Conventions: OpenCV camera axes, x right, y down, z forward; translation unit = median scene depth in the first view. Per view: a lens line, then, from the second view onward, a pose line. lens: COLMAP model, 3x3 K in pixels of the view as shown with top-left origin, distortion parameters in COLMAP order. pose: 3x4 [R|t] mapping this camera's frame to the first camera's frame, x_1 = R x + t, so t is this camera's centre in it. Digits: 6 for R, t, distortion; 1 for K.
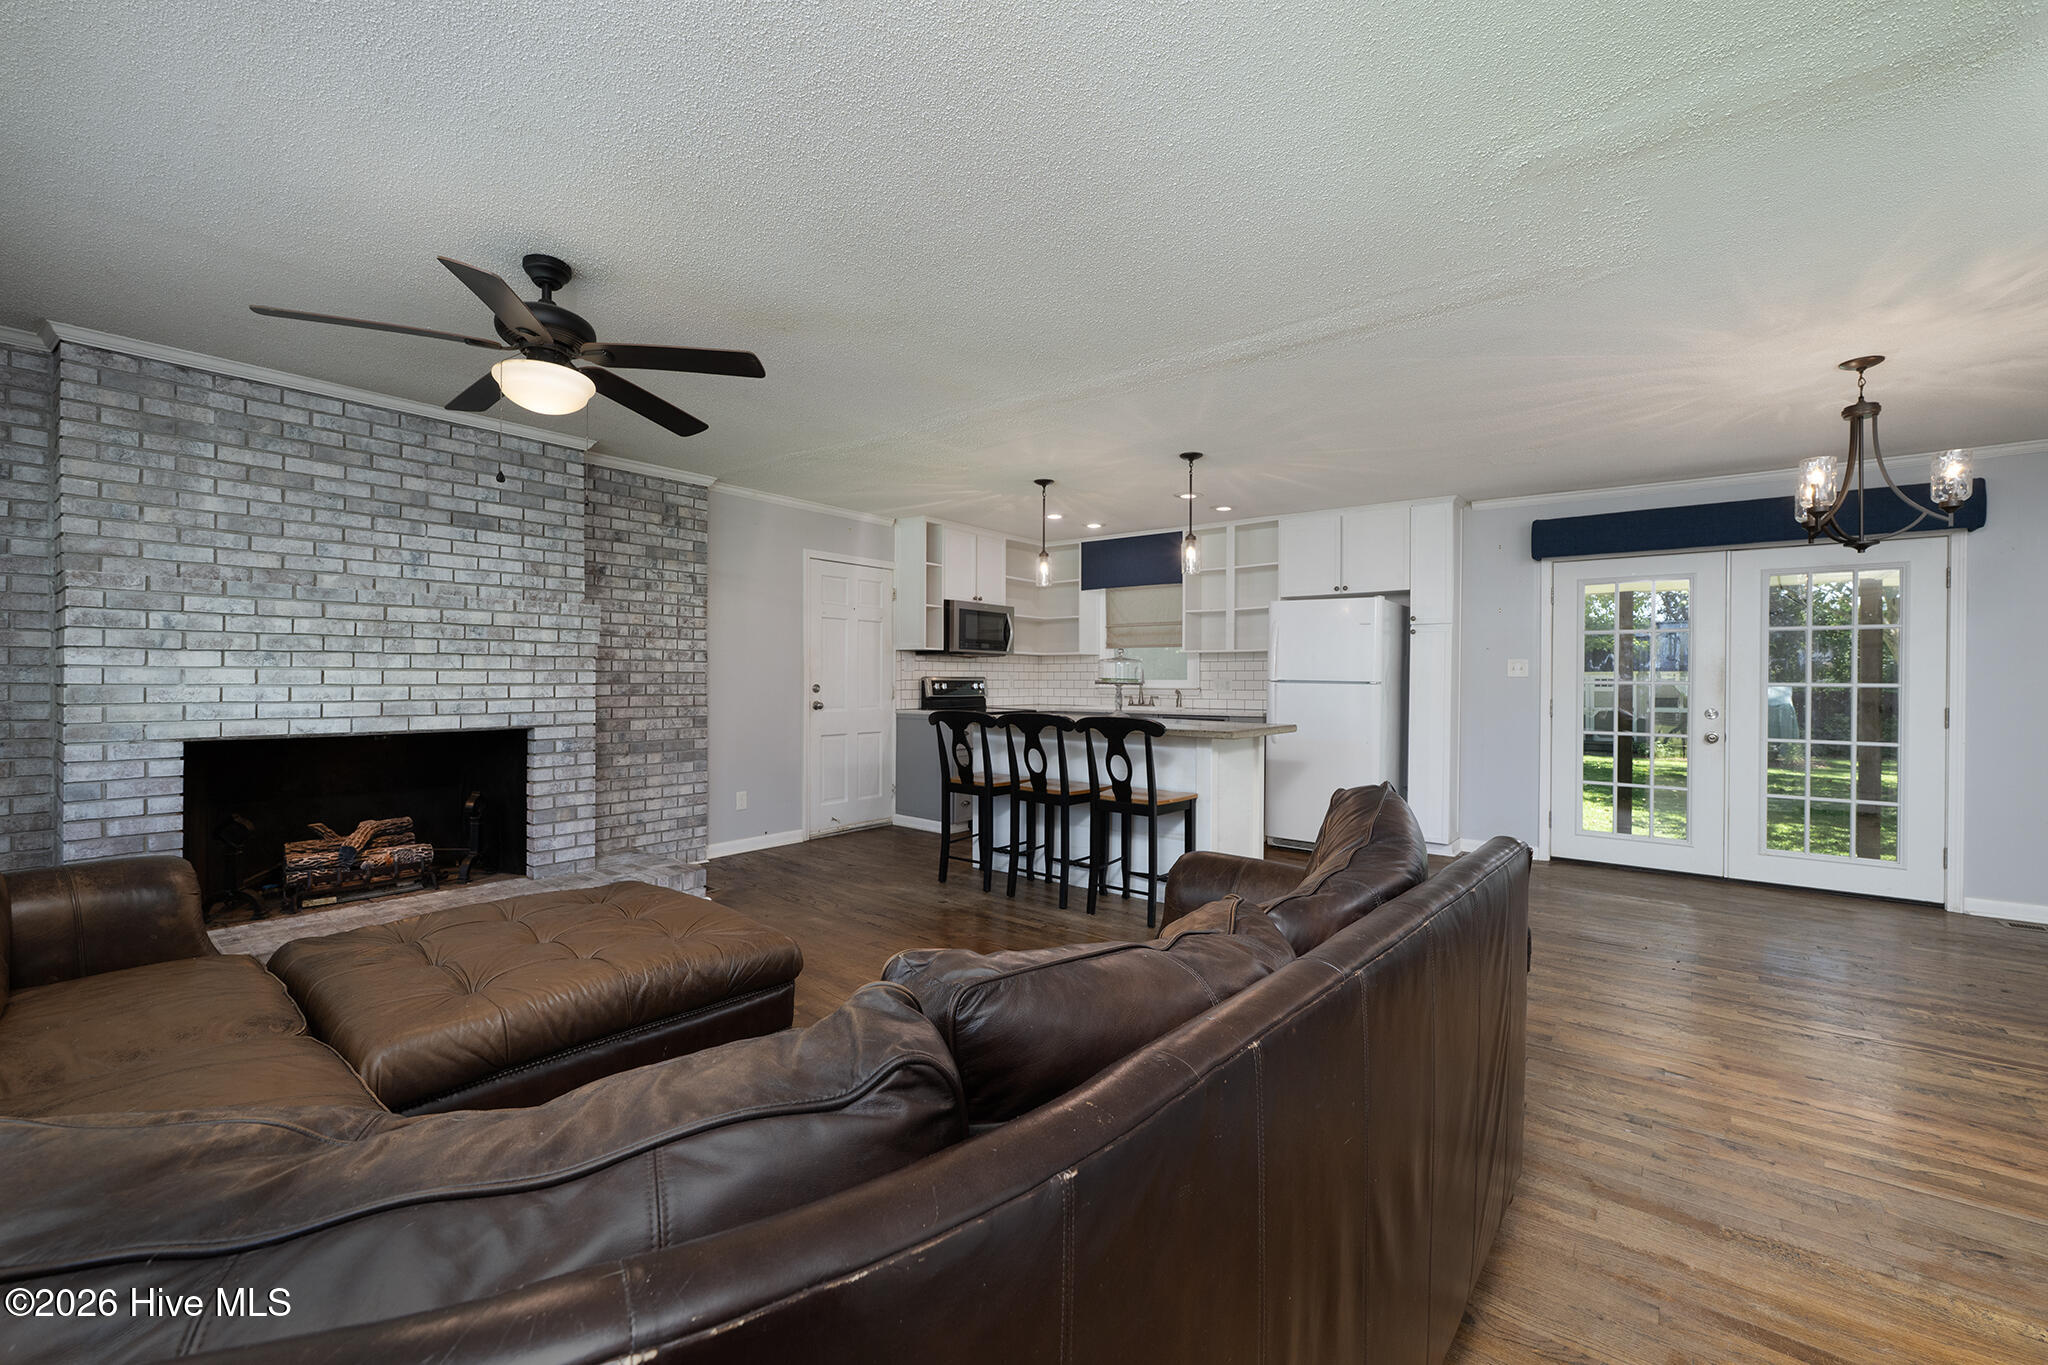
lens RADIAL K [[829.0, 0, 1020.2], [0, 829.0, 681.9], [0, 0, 1]] dist [-0.001564, 0.000030]
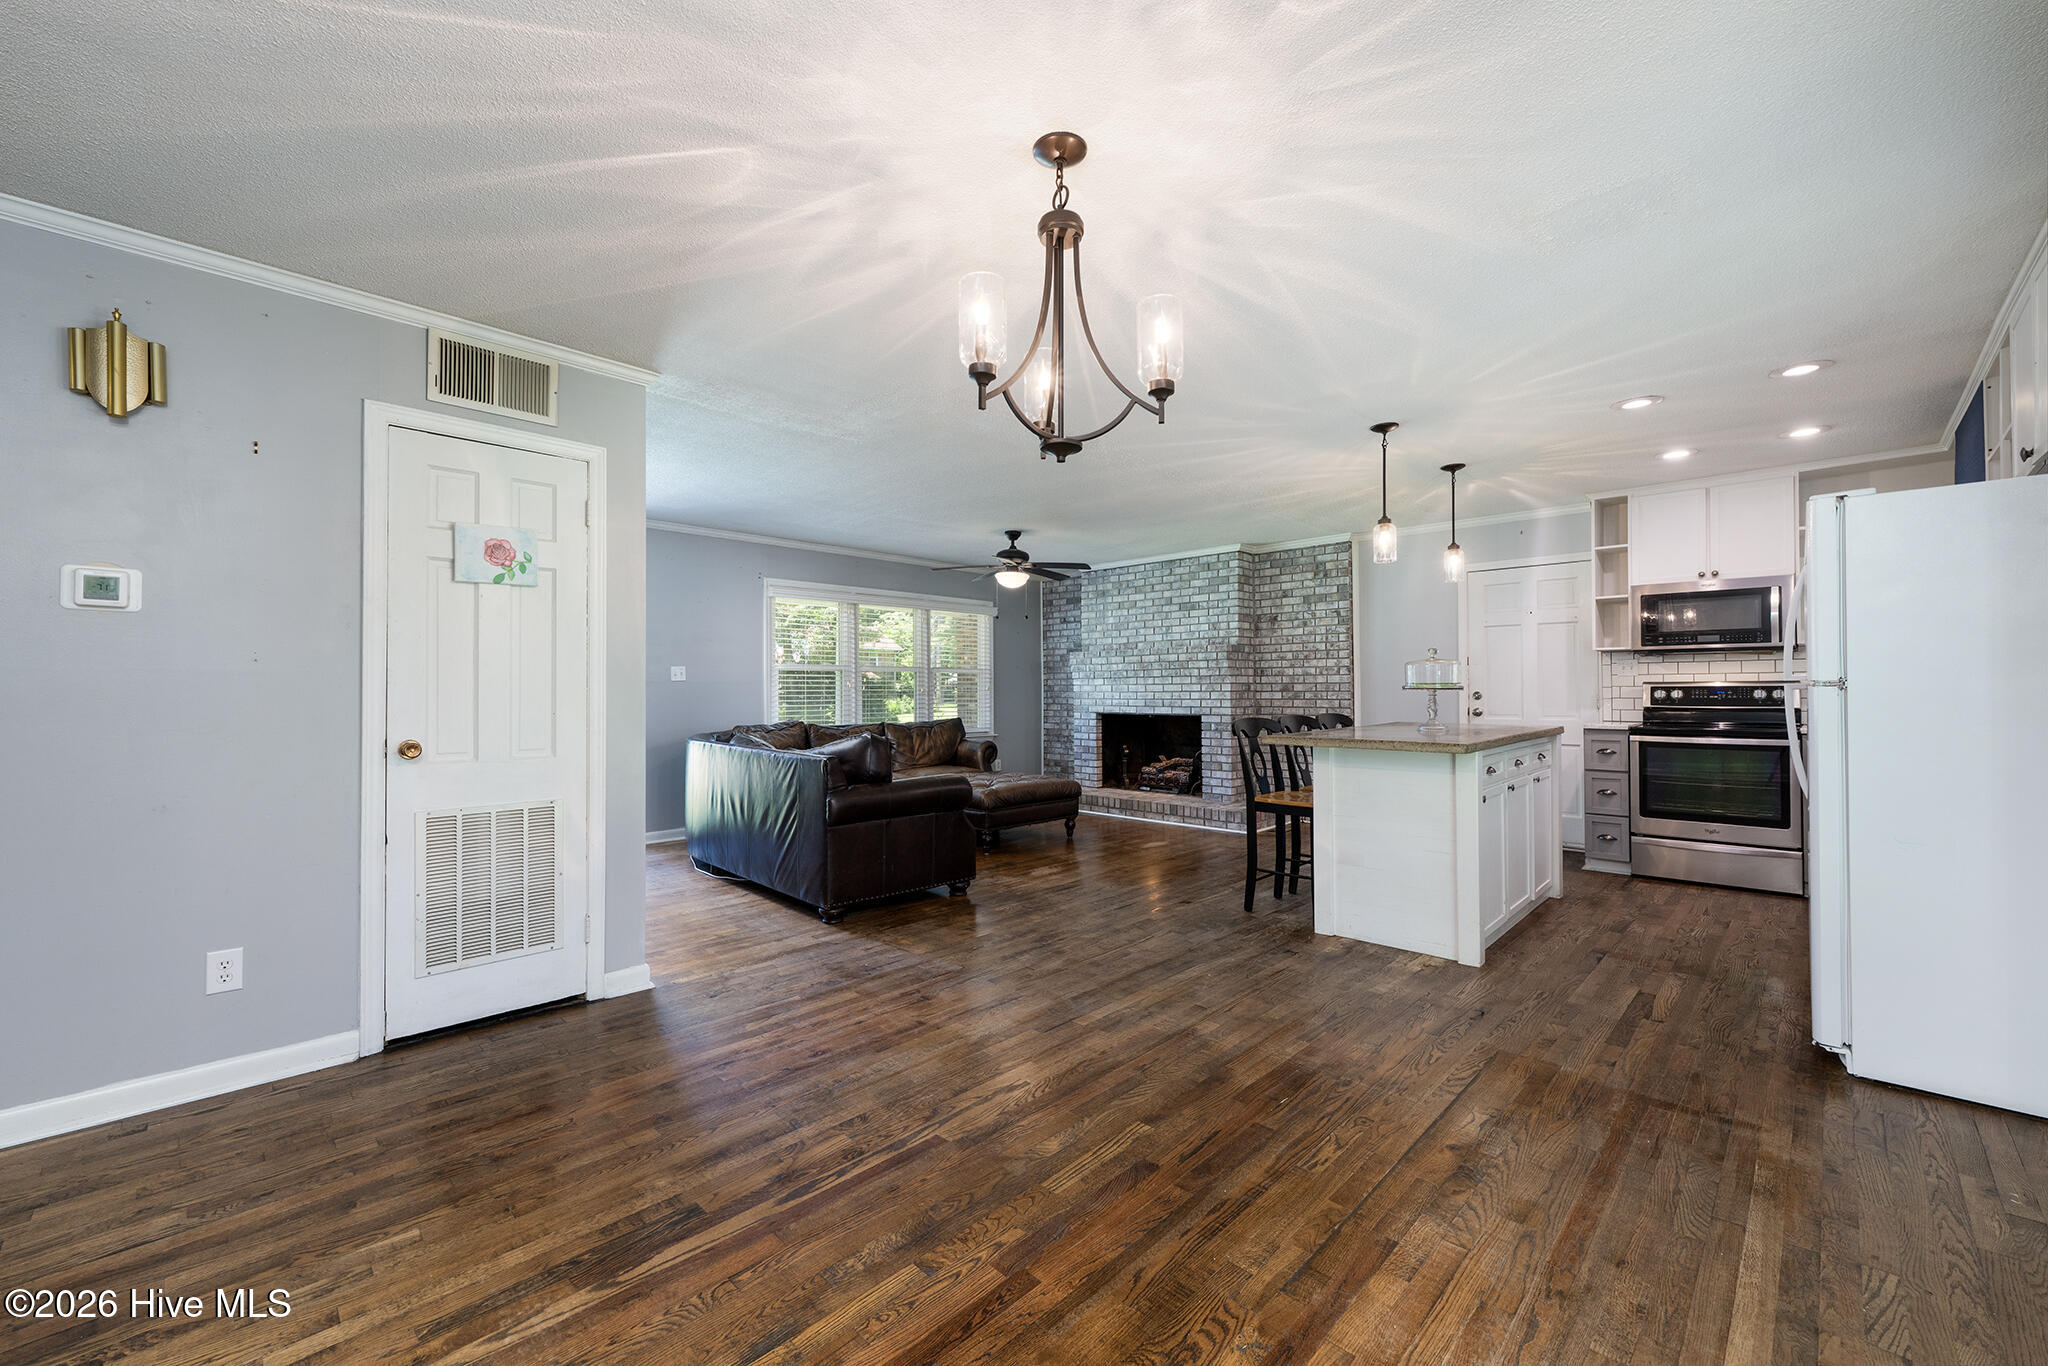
lens RADIAL K [[820.6, 0, 1014.2], [0, 820.6, 683.0], [0, 0, 1]] dist [0.000477, -0.000457]
pose [[-0.113649, -0.014166, -0.993420, 1.210211], [-0.000266, 0.999899, -0.014228, 0.009773], [0.993521, -0.001353, -0.113641, 0.775637]]
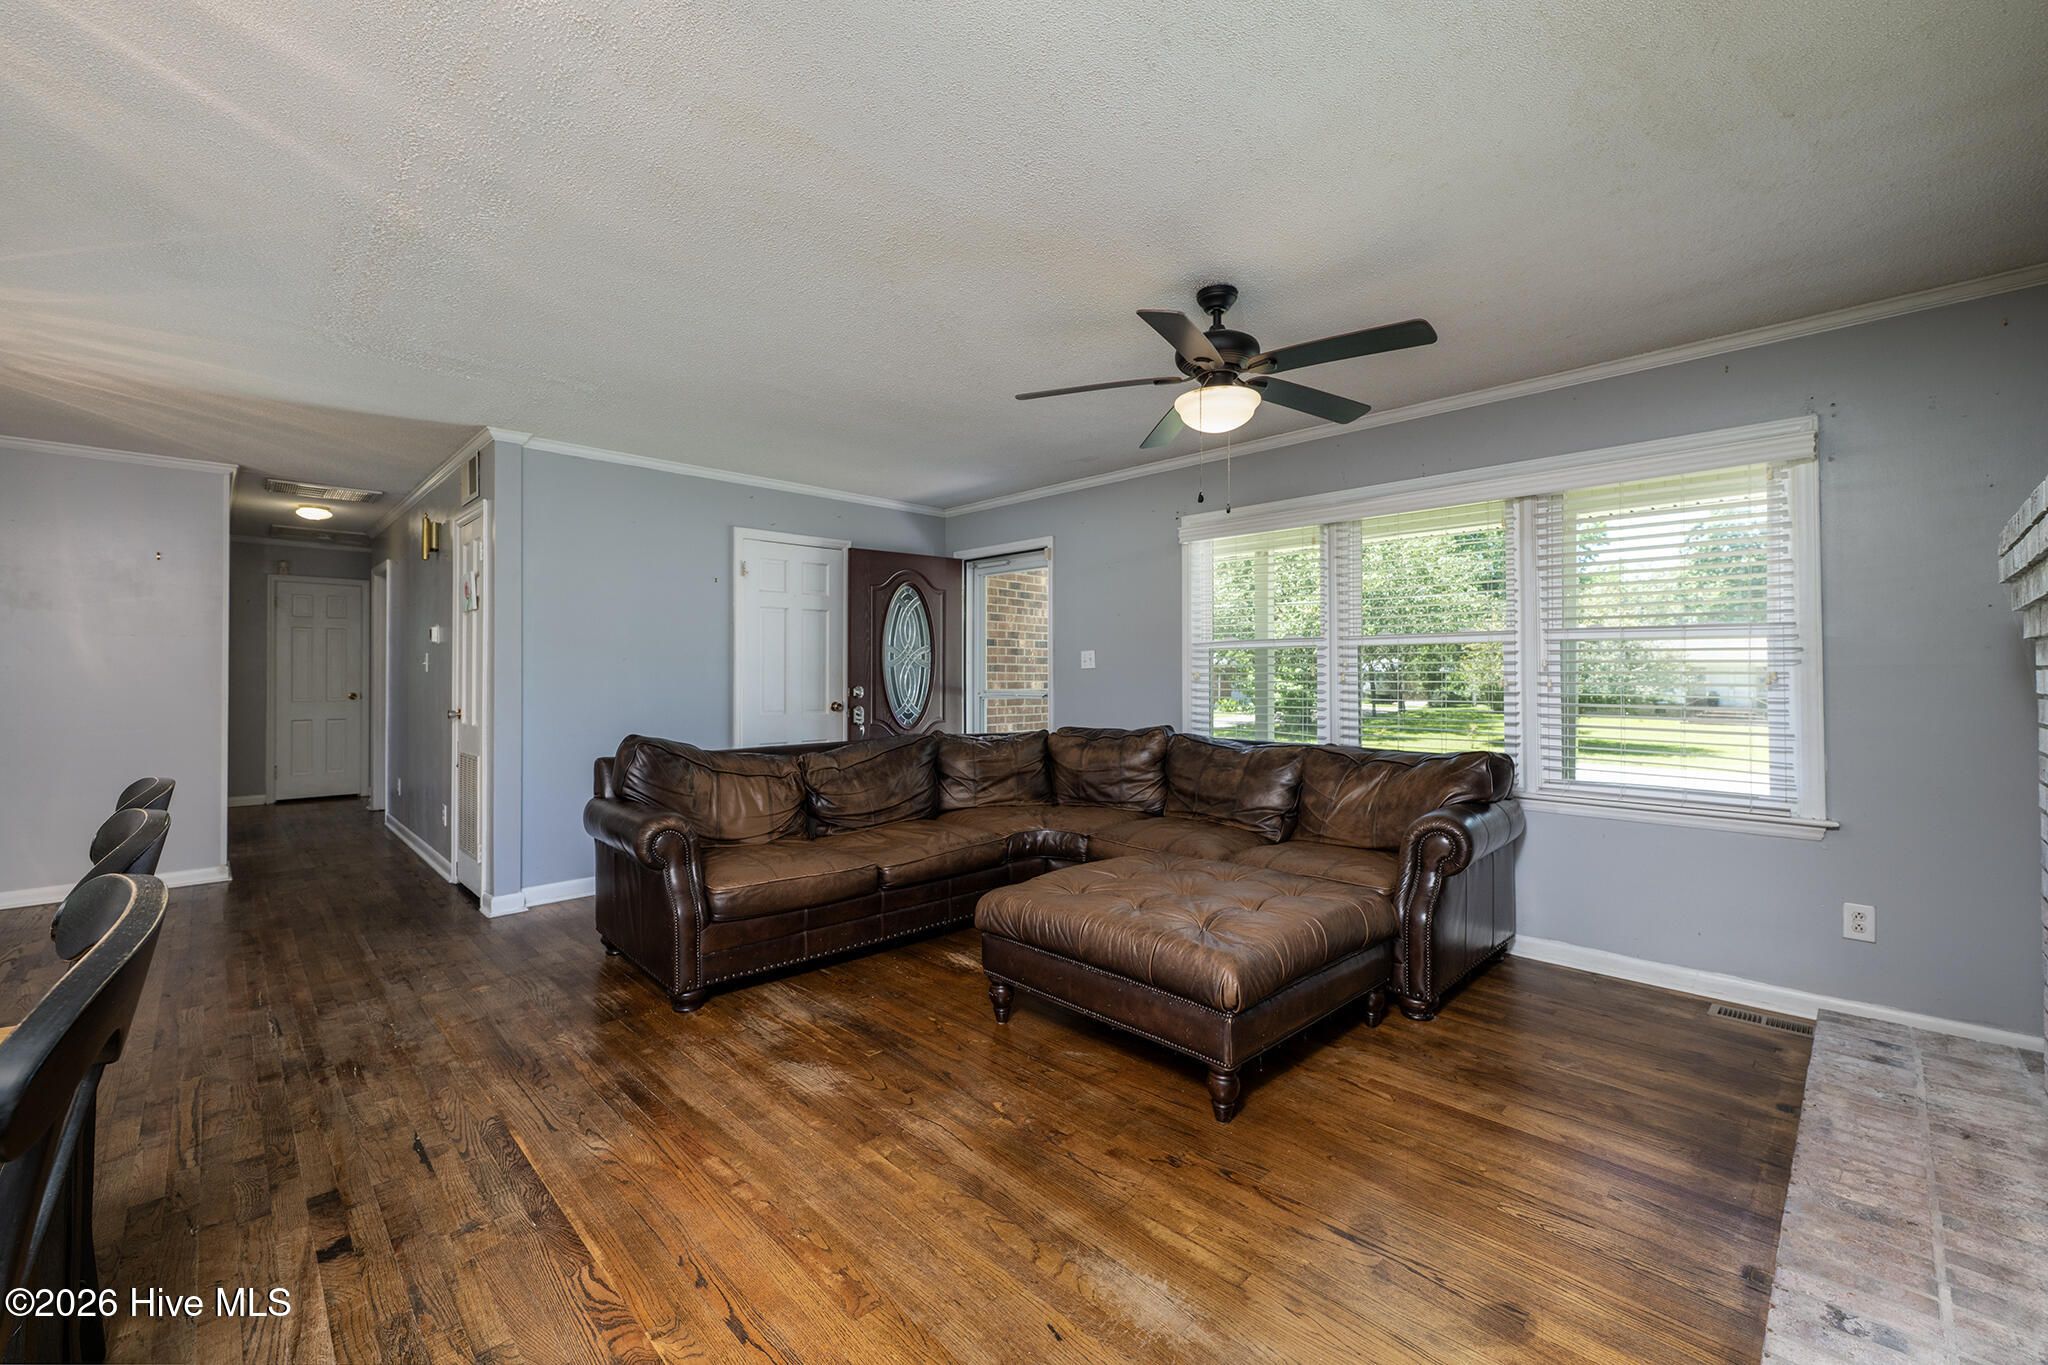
lens RADIAL K [[817.7, 0, 1024.0], [0, 817.7, 682.5], [0, 0, 1]] dist [-0.001907, -0.000073]
pose [[-0.993418, -0.008782, 0.114211, -0.267990], [-0.007682, 0.999920, 0.010063, -0.007021], [-0.114290, 0.009119, -0.993406, 1.236786]]
